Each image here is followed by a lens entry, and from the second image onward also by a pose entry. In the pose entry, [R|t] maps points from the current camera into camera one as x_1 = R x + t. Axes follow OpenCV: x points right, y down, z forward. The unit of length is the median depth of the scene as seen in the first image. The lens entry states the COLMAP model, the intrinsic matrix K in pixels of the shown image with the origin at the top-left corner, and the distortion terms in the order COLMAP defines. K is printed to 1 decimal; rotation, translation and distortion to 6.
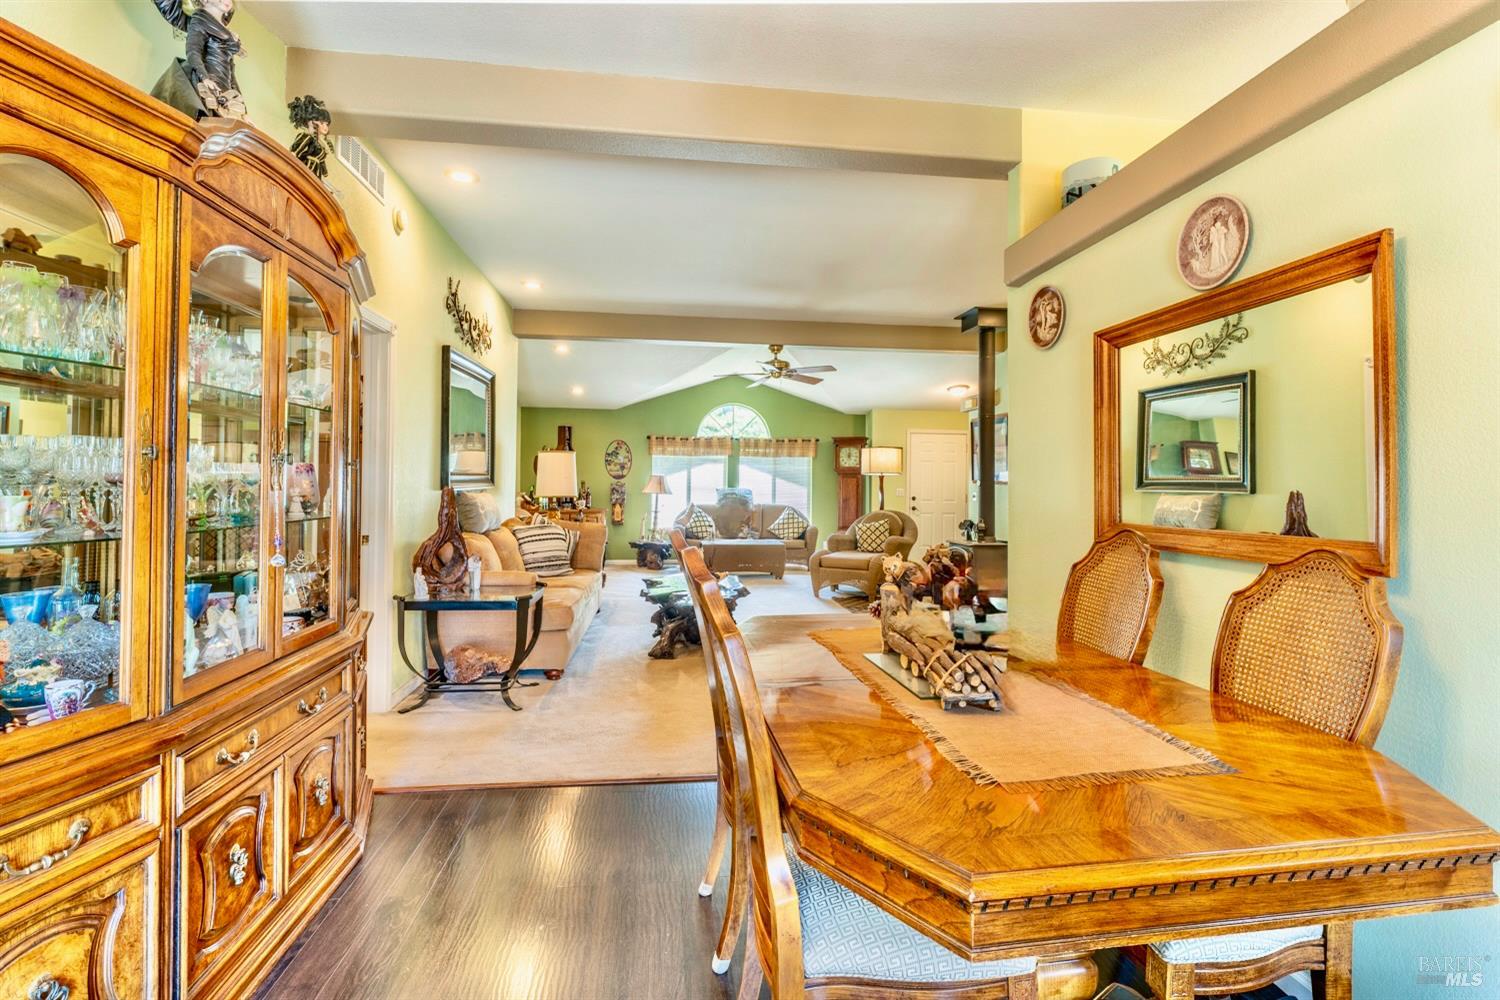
lens RADIAL K [[683.9, 0, 770.2], [0, 683.9, 473.5], [0, 0, 1]] dist [-0.003133, 0.000416]
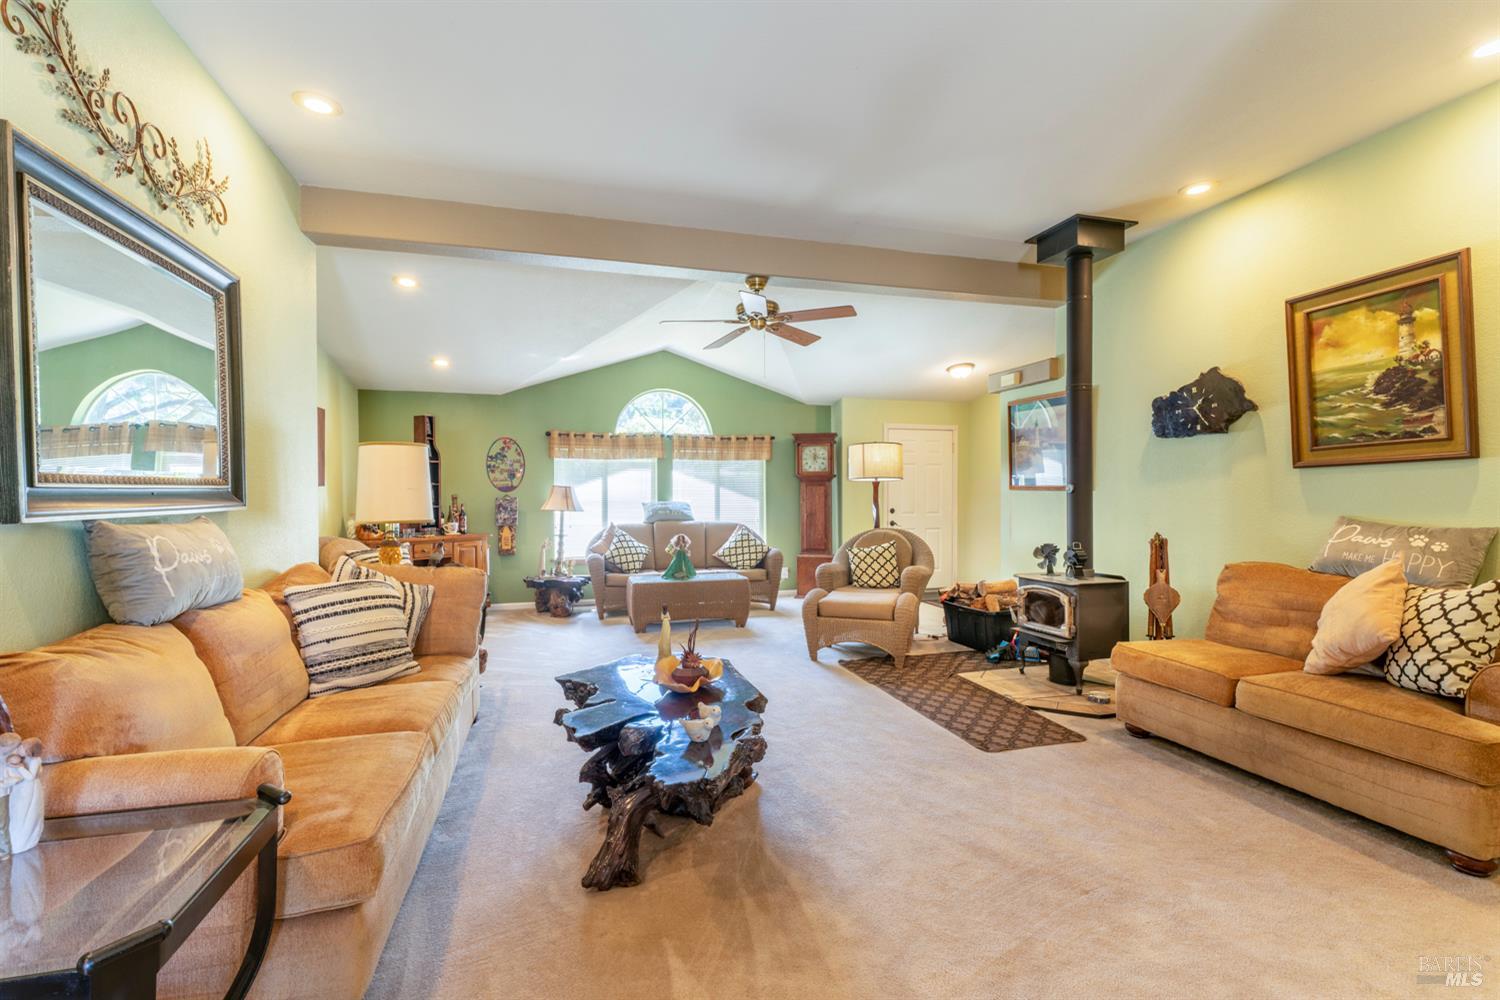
lens RADIAL K [[666.9, 0, 748.4], [0, 666.9, 503.5], [0, 0, 1]] dist [0.003389, 0.000013]
pose [[0.991763, -0.016475, 0.127021, -0.060145], [0.013028, 0.999525, 0.027925, 0.004445], [-0.127421, -0.026040, 0.991507, 0.277350]]
